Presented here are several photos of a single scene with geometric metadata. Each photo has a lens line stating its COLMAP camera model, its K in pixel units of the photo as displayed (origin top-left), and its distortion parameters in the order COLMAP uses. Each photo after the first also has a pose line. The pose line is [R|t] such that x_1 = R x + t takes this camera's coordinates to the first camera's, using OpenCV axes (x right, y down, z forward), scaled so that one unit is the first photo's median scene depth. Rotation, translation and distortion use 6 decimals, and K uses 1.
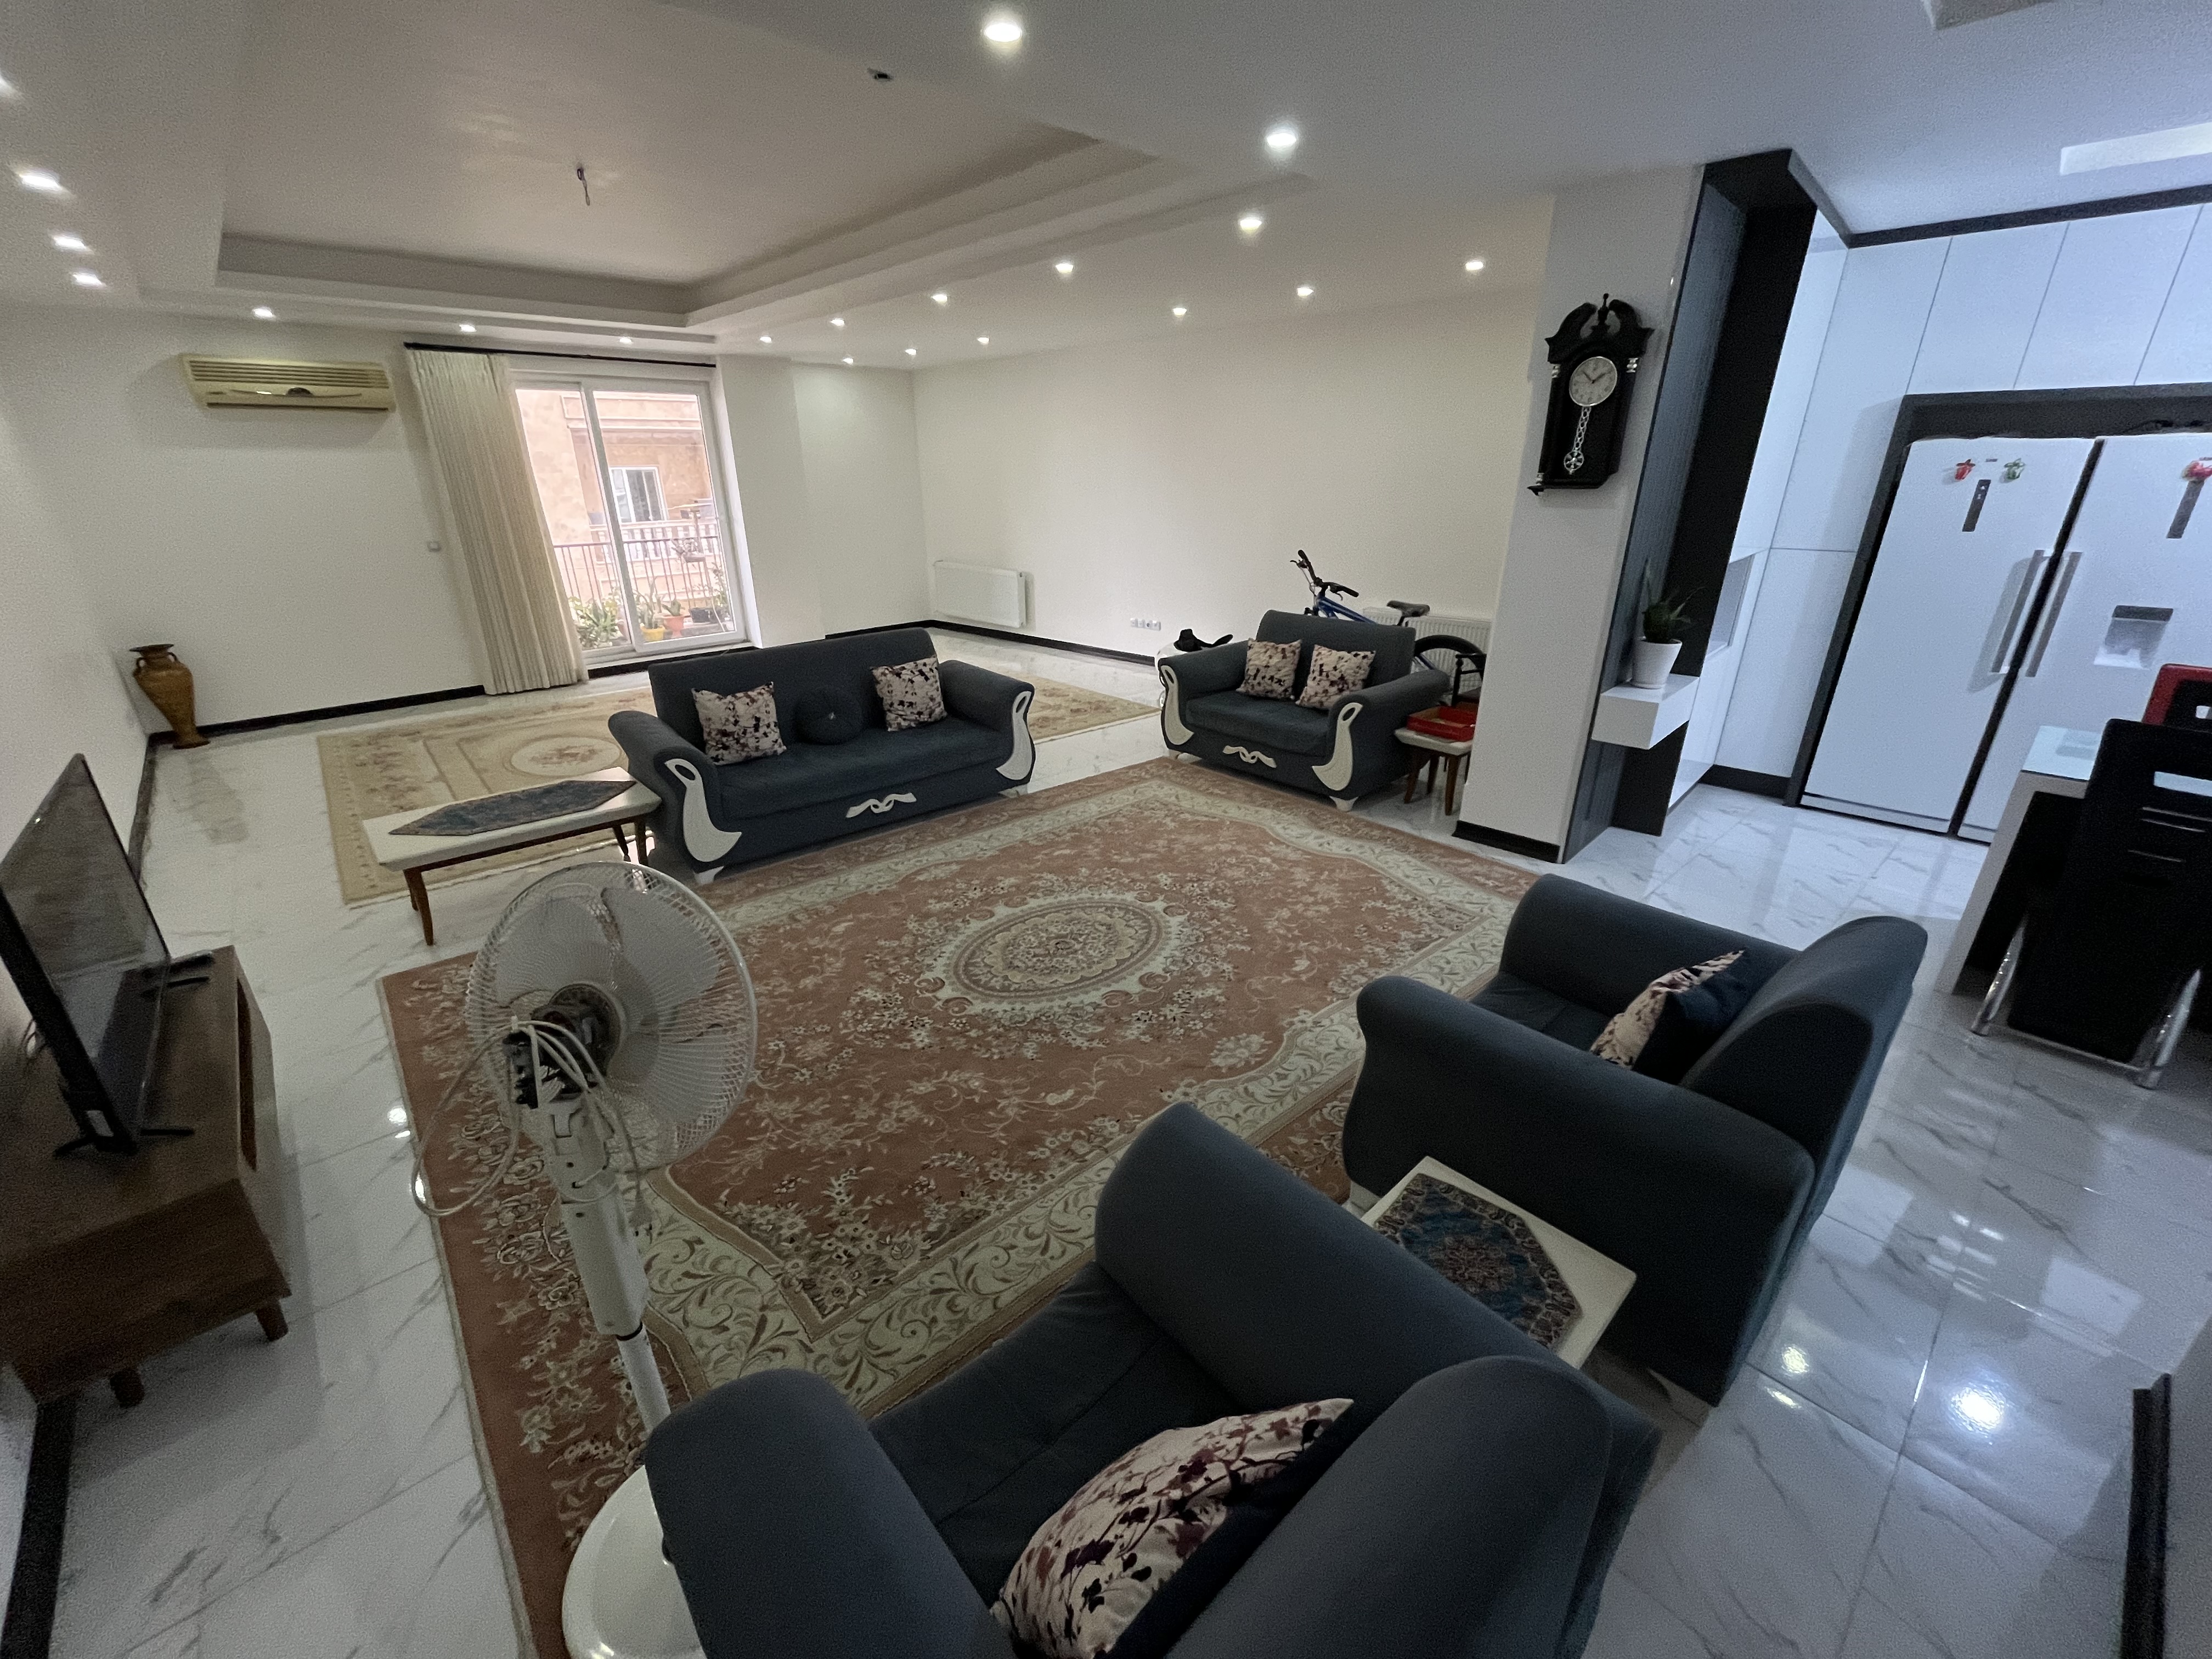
lens RADIAL K [[896.1, 0, 1101.9], [0, 896.1, 832.8], [0, 0, 1]] dist [-0.001942, -0.000335]
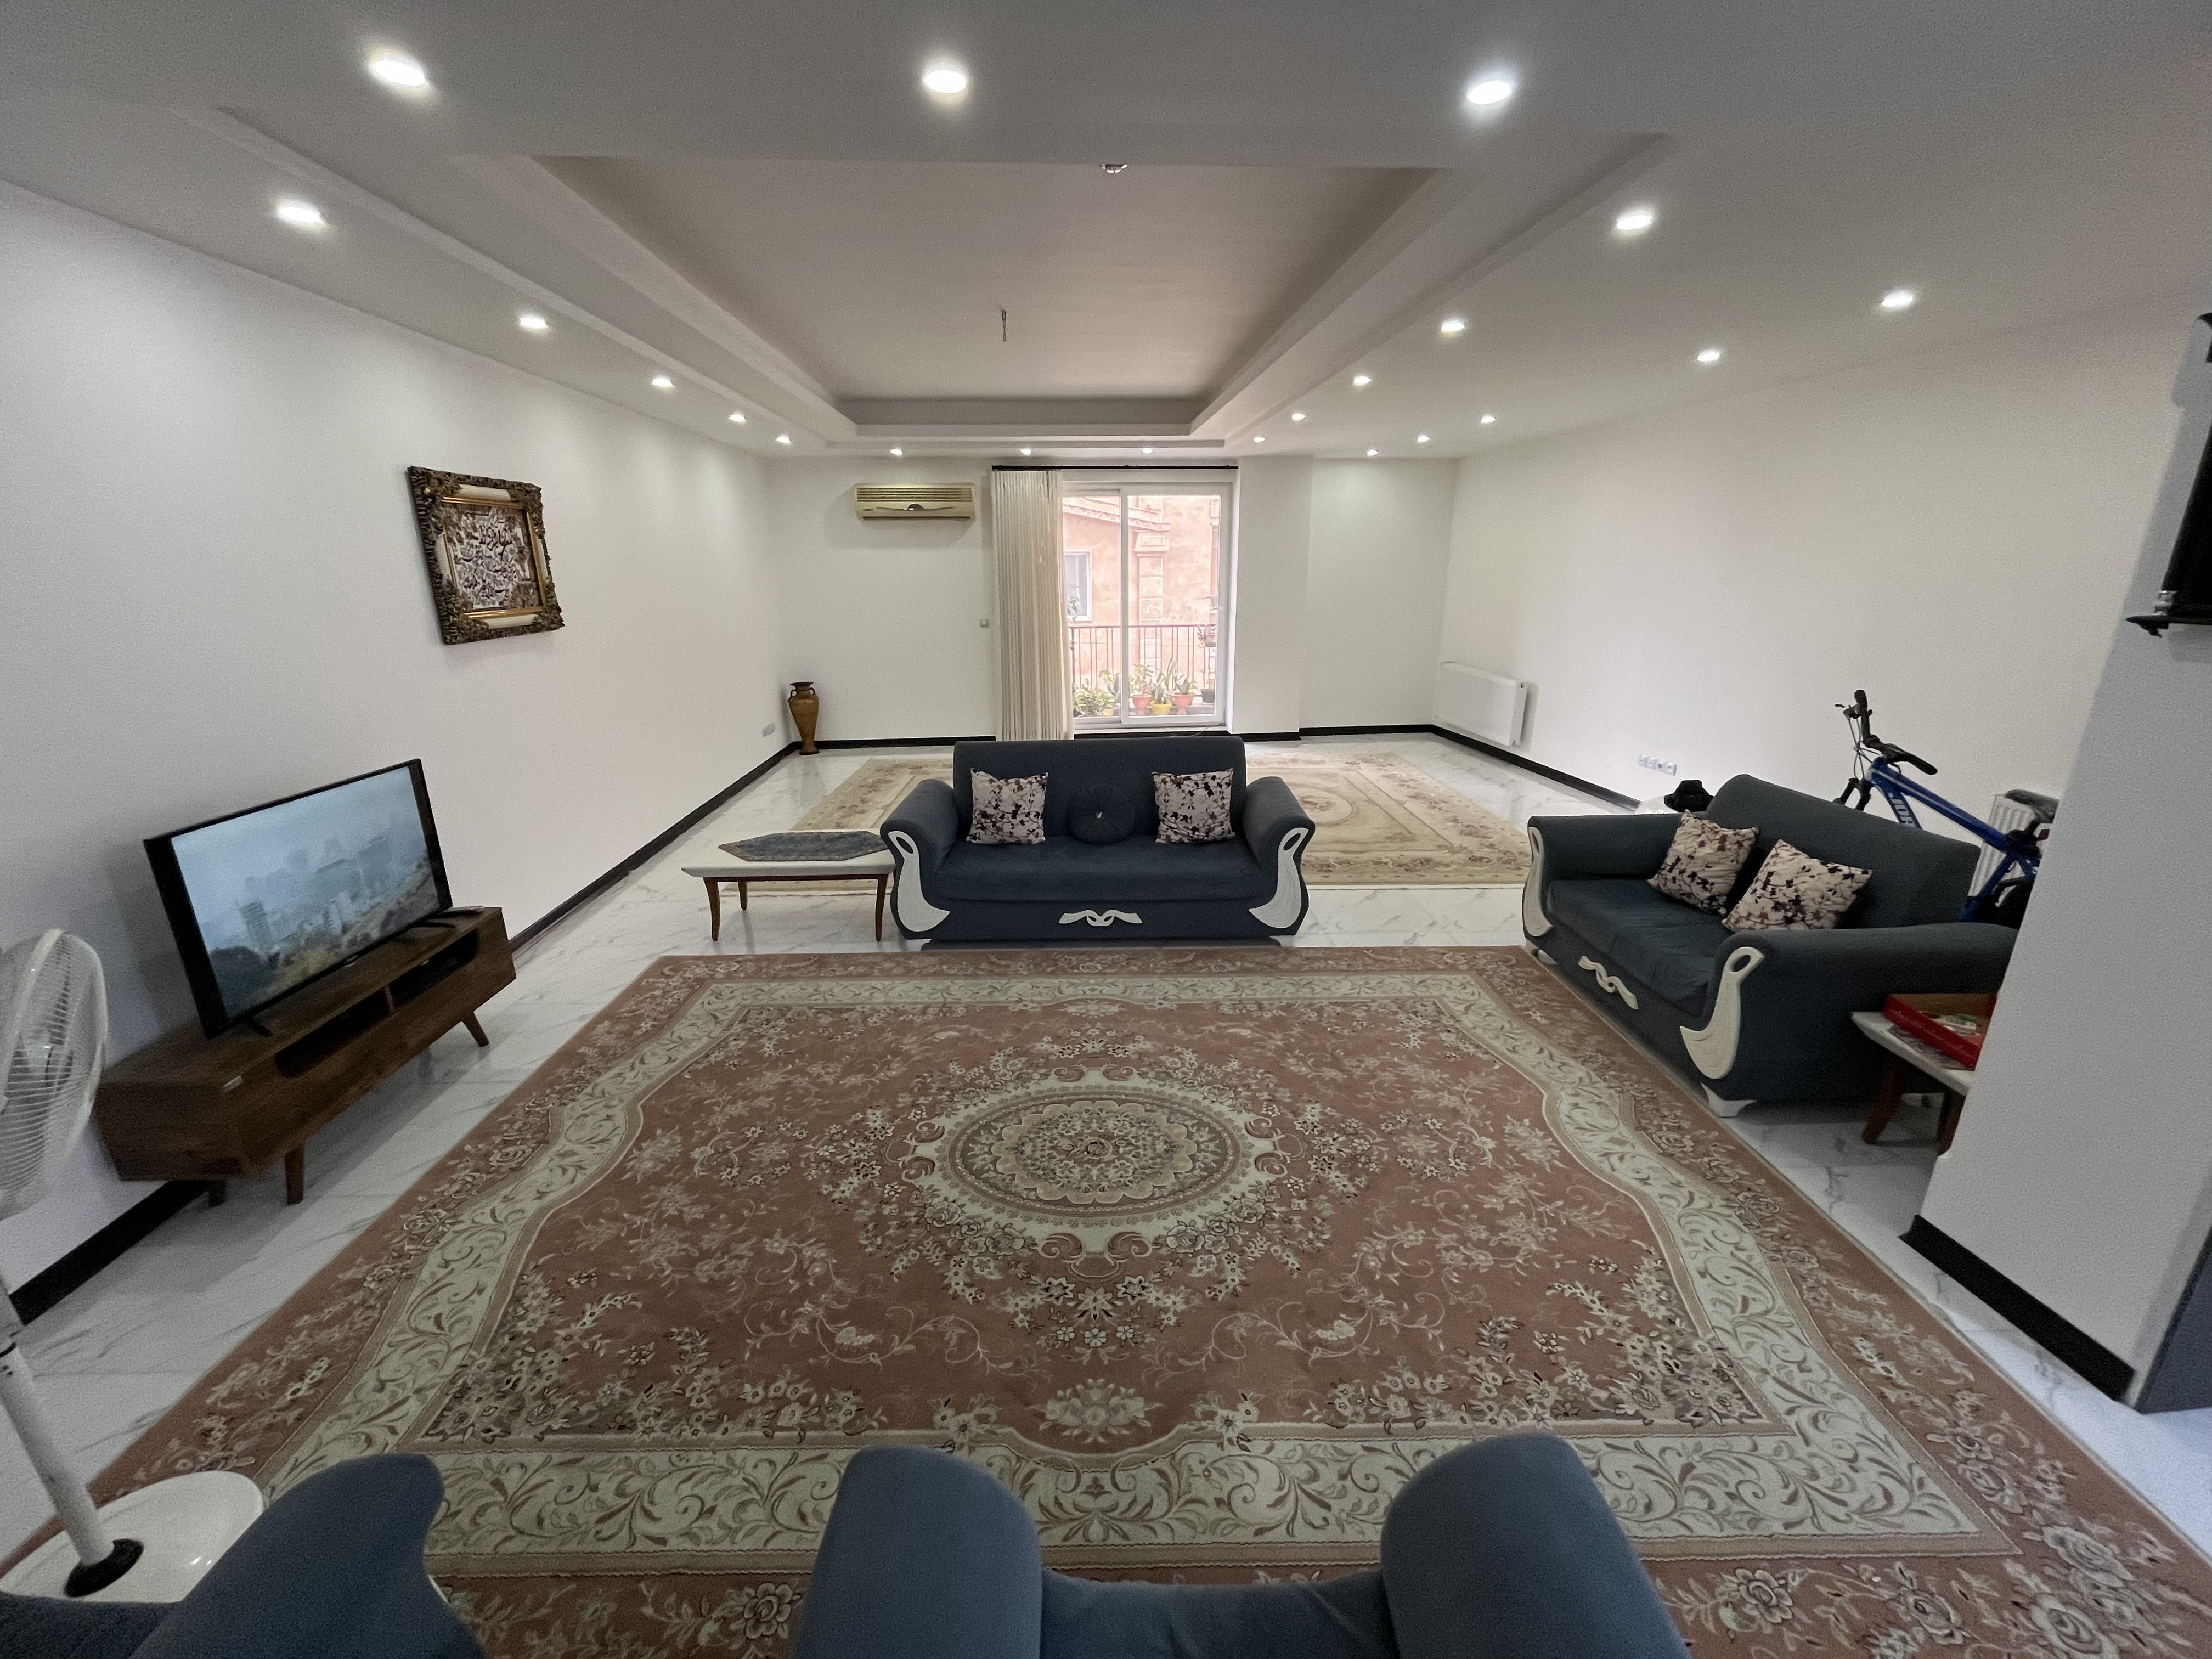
lens RADIAL K [[896.1, 0, 1097.4], [0, 896.1, 834.6], [0, 0, 1]] dist [-0.001942, -0.000335]
pose [[0.761550, 0.190381, -0.619514, 0.306229], [-0.242612, 0.970123, -0.000109, -0.112762], [0.600984, 0.150384, 0.784986, 0.249653]]
